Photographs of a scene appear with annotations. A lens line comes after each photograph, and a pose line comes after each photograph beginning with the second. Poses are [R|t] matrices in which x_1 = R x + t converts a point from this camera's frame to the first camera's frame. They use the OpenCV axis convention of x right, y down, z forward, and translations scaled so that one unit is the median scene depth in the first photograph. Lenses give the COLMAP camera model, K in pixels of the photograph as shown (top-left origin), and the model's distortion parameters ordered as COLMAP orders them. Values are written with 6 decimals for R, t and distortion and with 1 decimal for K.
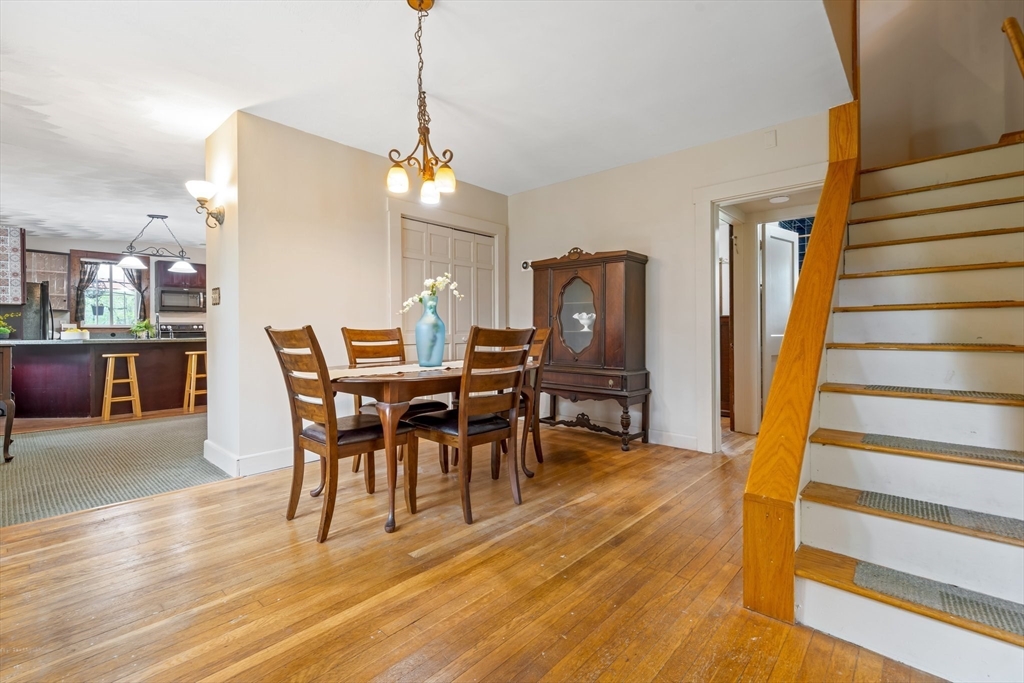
lens RADIAL K [[448.1, 0, 507.0], [0, 448.1, 331.3], [0, 0, 1]] dist [-0.000567, -0.000125]
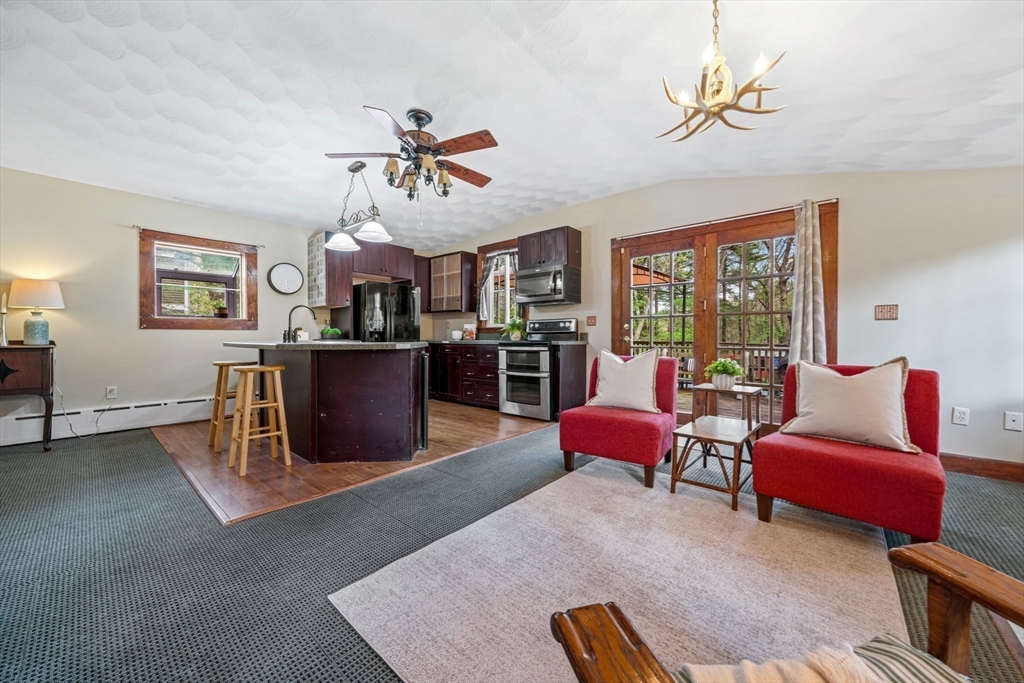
lens RADIAL K [[380.4, 0, 517.0], [0, 380.4, 337.4], [0, 0, 1]] dist [-0.013837, -0.000083]
pose [[0.027308, 0.010141, -0.999576, -0.153559], [0.003092, 0.999943, 0.010229, 0.003549], [0.999622, -0.003370, 0.027275, 1.074787]]
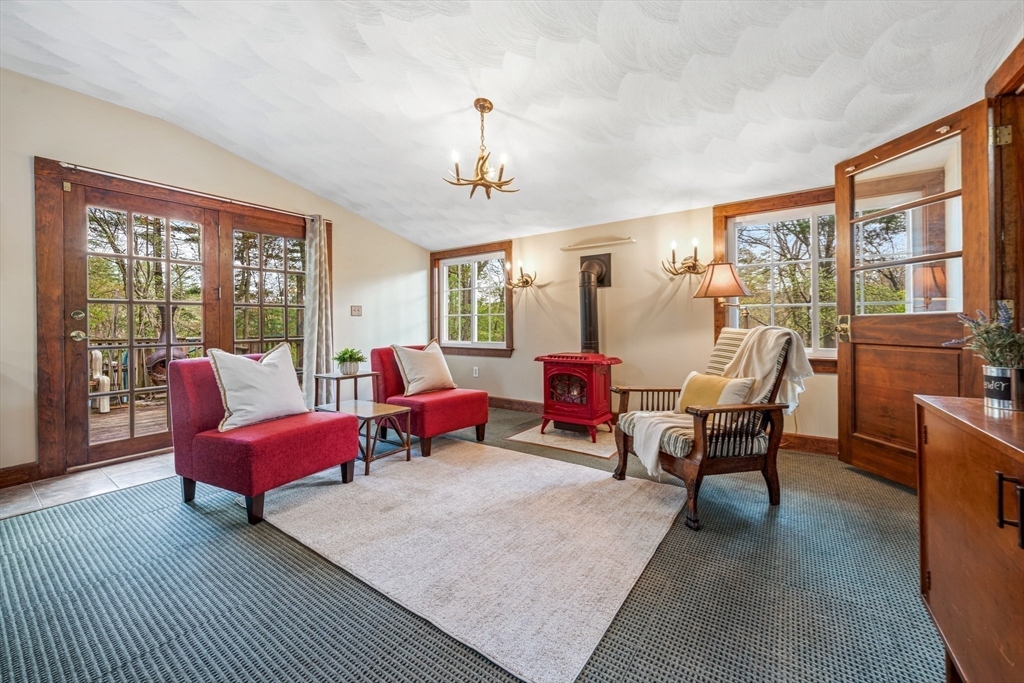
lens RADIAL K [[380.4, 0, 523.8], [0, 380.4, 326.6], [0, 0, 1]] dist [-0.013837, -0.000083]
pose [[0.989547, -0.001602, 0.144199, -0.383955], [0.000447, 0.999968, 0.008042, 0.001209], [-0.144207, -0.007893, 0.989516, 0.848160]]
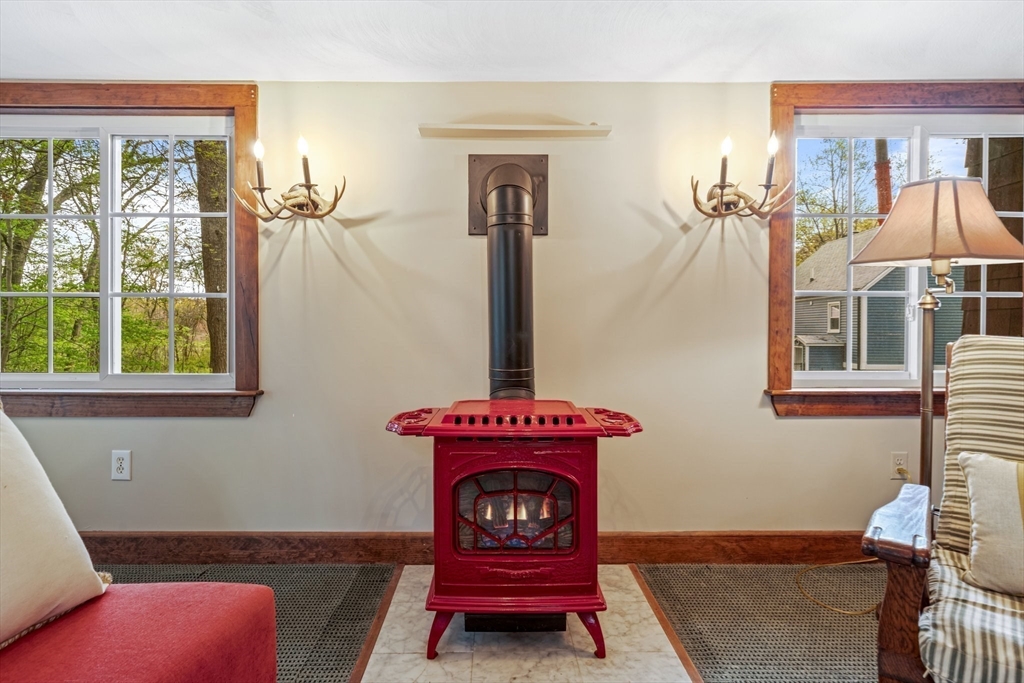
lens RADIAL K [[540.8, 0, 487.7], [0, 540.8, 334.2], [0, 0, 1]] dist [-0.015662, 0.001362]
pose [[0.741420, 0.004453, 0.671026, -0.422595], [-0.009016, 0.999954, 0.003325, 0.006568], [-0.670981, -0.008515, 0.741426, 1.146275]]
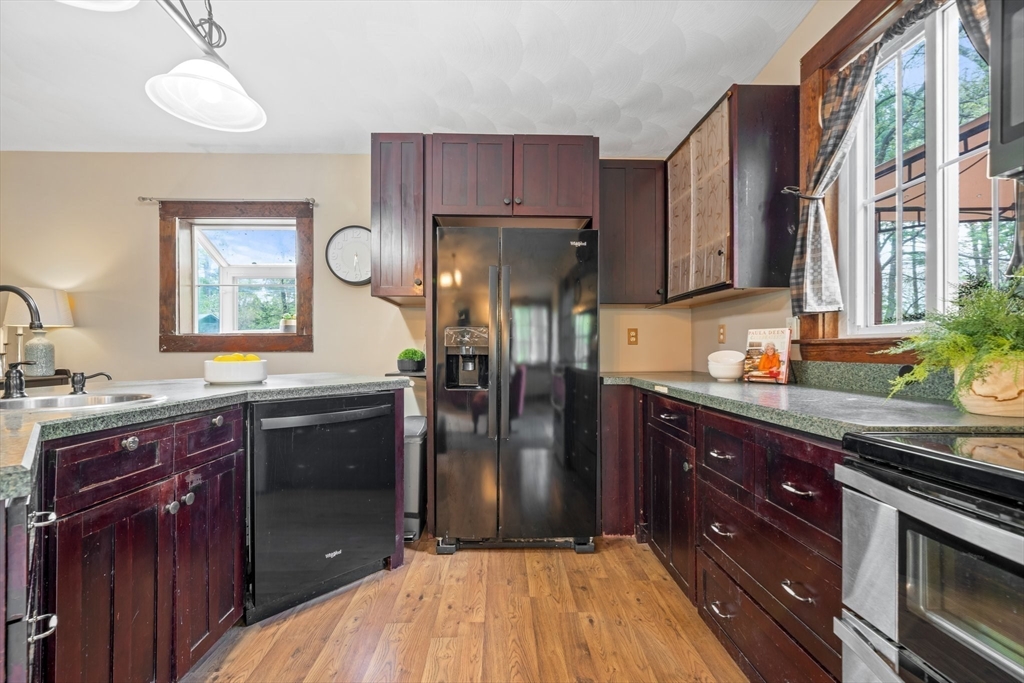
lens RADIAL K [[437.6, 0, 513.8], [0, 437.6, 348.2], [0, 0, 1]] dist [-0.002423, -0.000892]
pose [[-0.725983, 0.006334, -0.687683, -0.666174], [0.008331, 0.999965, 0.000416, -0.005996], [0.687662, -0.005427, -0.726011, 1.086305]]
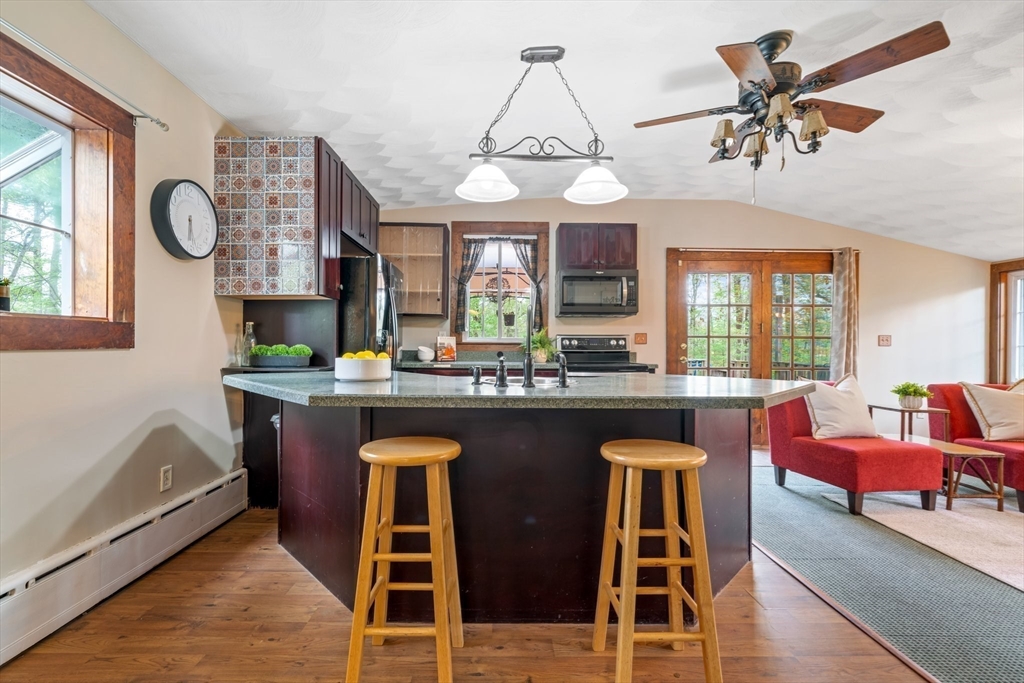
lens RADIAL K [[448.1, 0, 504.1], [0, 448.1, 343.5], [0, 0, 1]] dist [-0.000567, -0.000125]
pose [[0.677883, 0.012013, -0.735071, -0.452808], [-0.011982, 0.999914, 0.005291, -0.011579], [0.735072, 0.005221, 0.677969, 0.626397]]
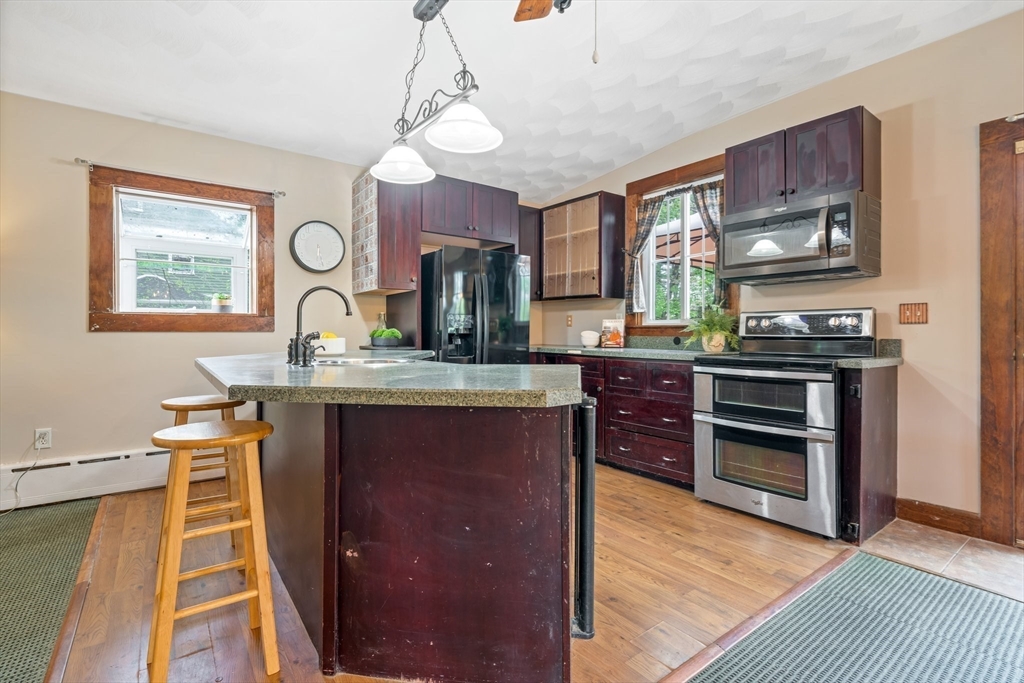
lens RADIAL K [[472.3, 0, 508.4], [0, 472.3, 329.5], [0, 0, 1]] dist [-0.009485, 0.005442]
pose [[-0.197500, 0.004984, -0.980290, -0.379960], [0.002601, 0.999986, 0.004560, -0.007631], [0.980300, -0.001649, -0.197510, 0.983999]]
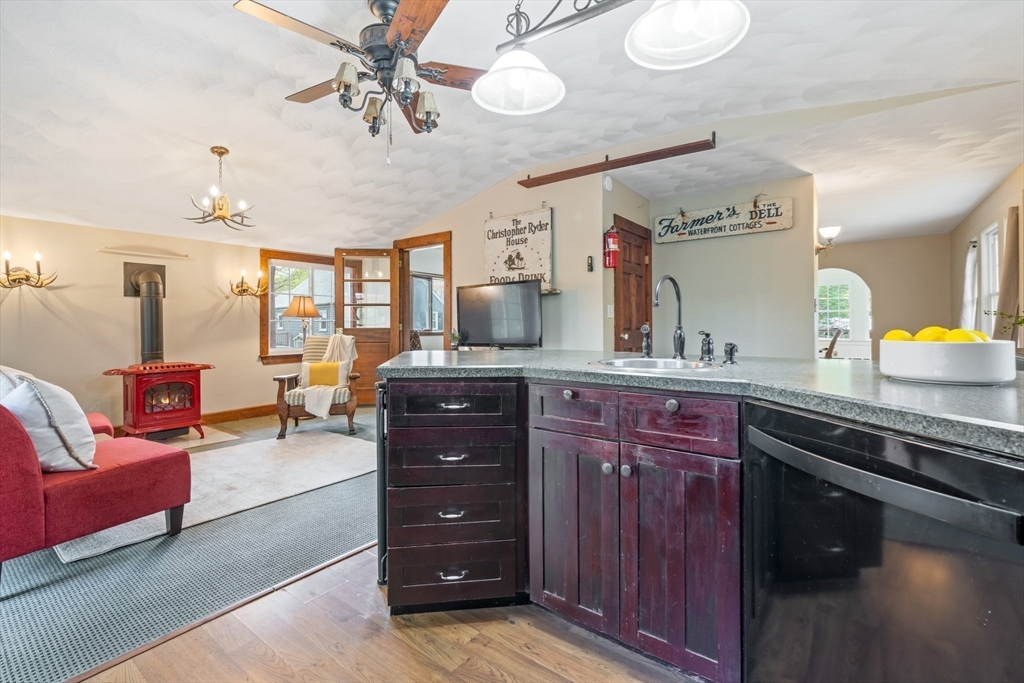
lens RADIAL K [[448.1, 0, 511.9], [0, 448.1, 328.6], [0, 0, 1]] dist [-0.000567, -0.000125]
pose [[-0.099715, 0.001925, 0.995014, -0.871835], [0.003977, 0.999991, -0.001536, -0.003448], [-0.995008, 0.003804, -0.099721, 0.927928]]
